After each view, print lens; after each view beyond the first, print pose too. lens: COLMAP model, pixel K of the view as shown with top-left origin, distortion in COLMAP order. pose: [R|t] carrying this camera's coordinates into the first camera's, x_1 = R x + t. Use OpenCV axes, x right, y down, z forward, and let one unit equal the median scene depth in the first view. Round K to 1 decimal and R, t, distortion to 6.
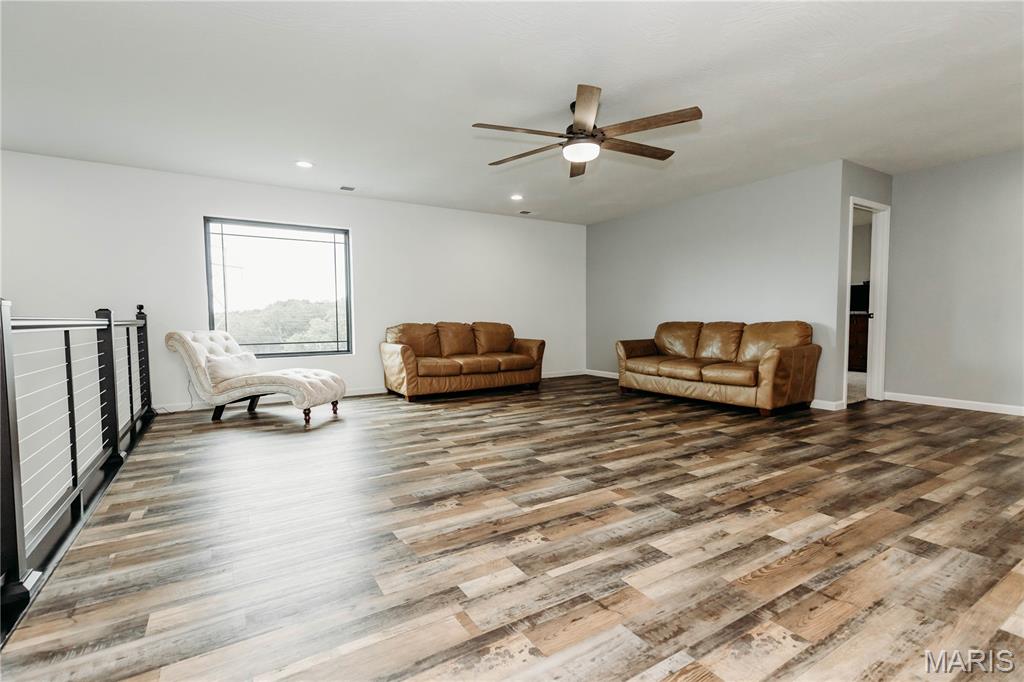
lens RADIAL K [[467.8, 0, 519.8], [0, 467.8, 344.4], [0, 0, 1]] dist [0.017567, -0.004014]
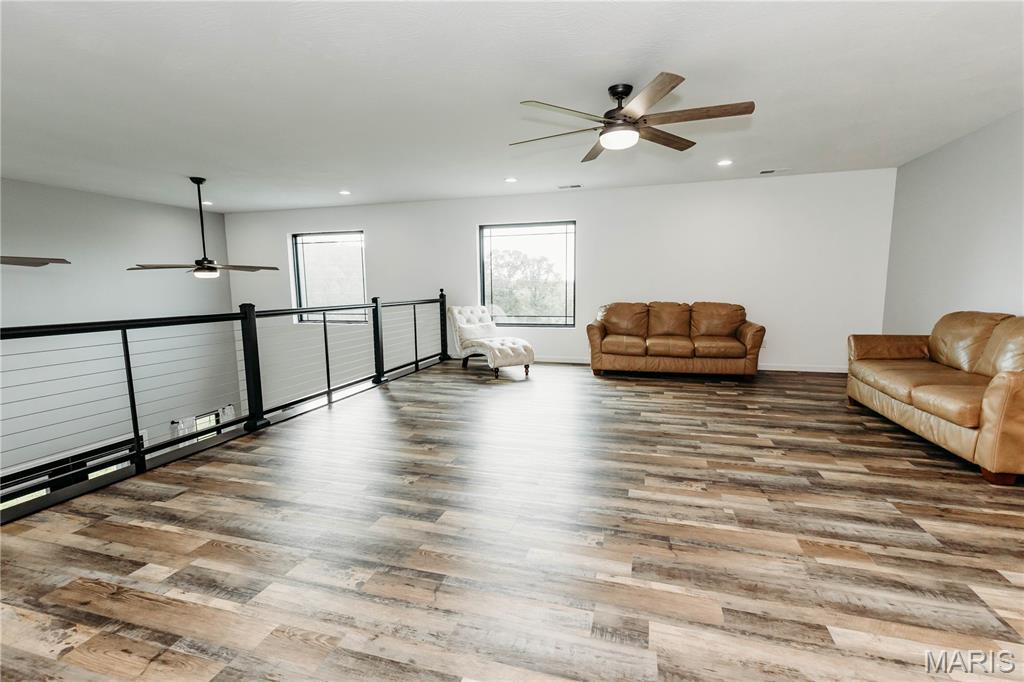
lens RADIAL K [[467.8, 0, 513.3], [0, 467.8, 341.6], [0, 0, 1]] dist [0.017567, -0.004014]
pose [[0.661811, 0.089686, -0.744286, 0.714719], [-0.035822, 0.995467, 0.088101, -0.073507], [0.748814, -0.031644, 0.662024, 0.188666]]
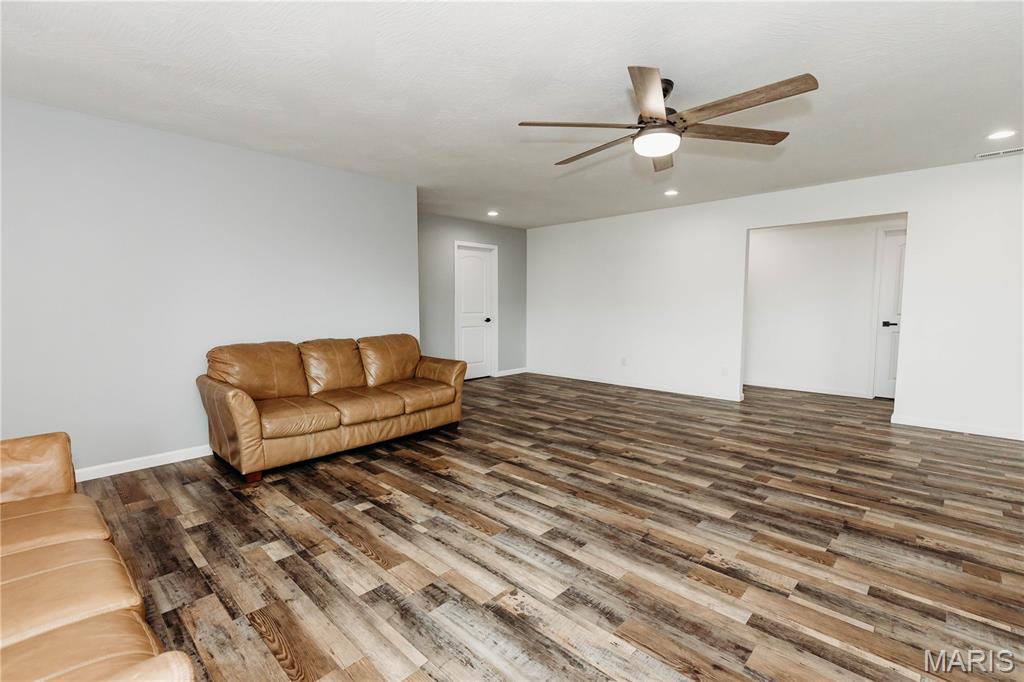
lens RADIAL K [[467.8, 0, 501.0], [0, 467.8, 337.5], [0, 0, 1]] dist [0.017567, -0.004014]
pose [[-0.225222, -0.063923, 0.972208, -0.615546], [0.058004, 0.995196, 0.078871, -0.153677], [-0.972579, 0.074155, -0.220433, 1.428471]]
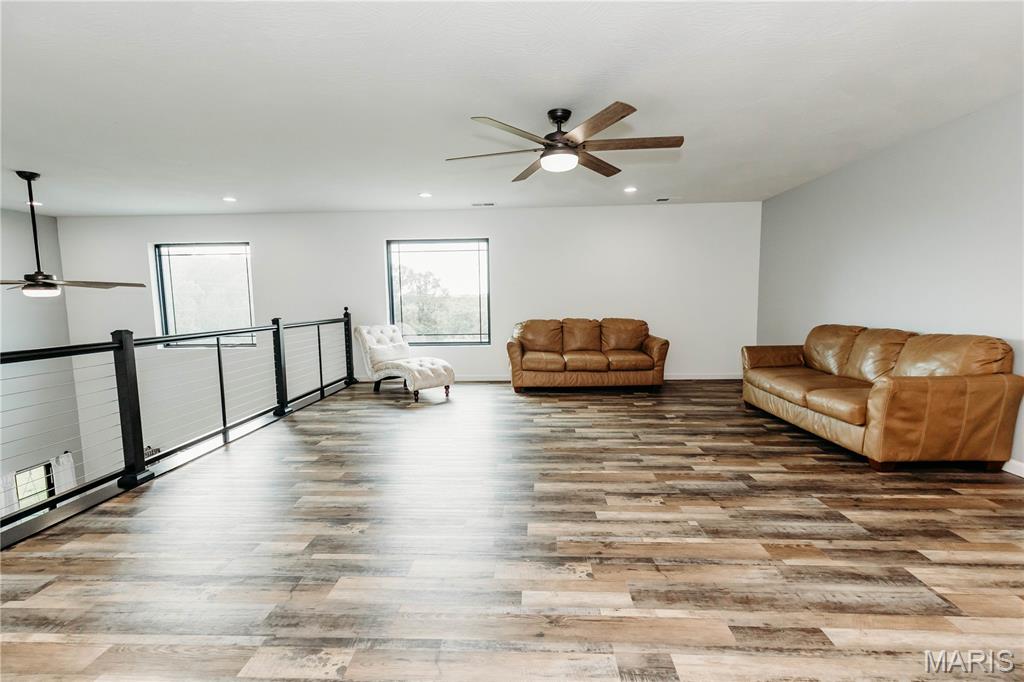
lens RADIAL K [[467.8, 0, 515.5], [0, 467.8, 341.4], [0, 0, 1]] dist [0.017567, -0.004014]
pose [[0.823805, 0.046470, -0.564965, 0.602365], [-0.022584, 0.998533, 0.049202, -0.082544], [0.566423, -0.027774, 0.823647, 0.138002]]
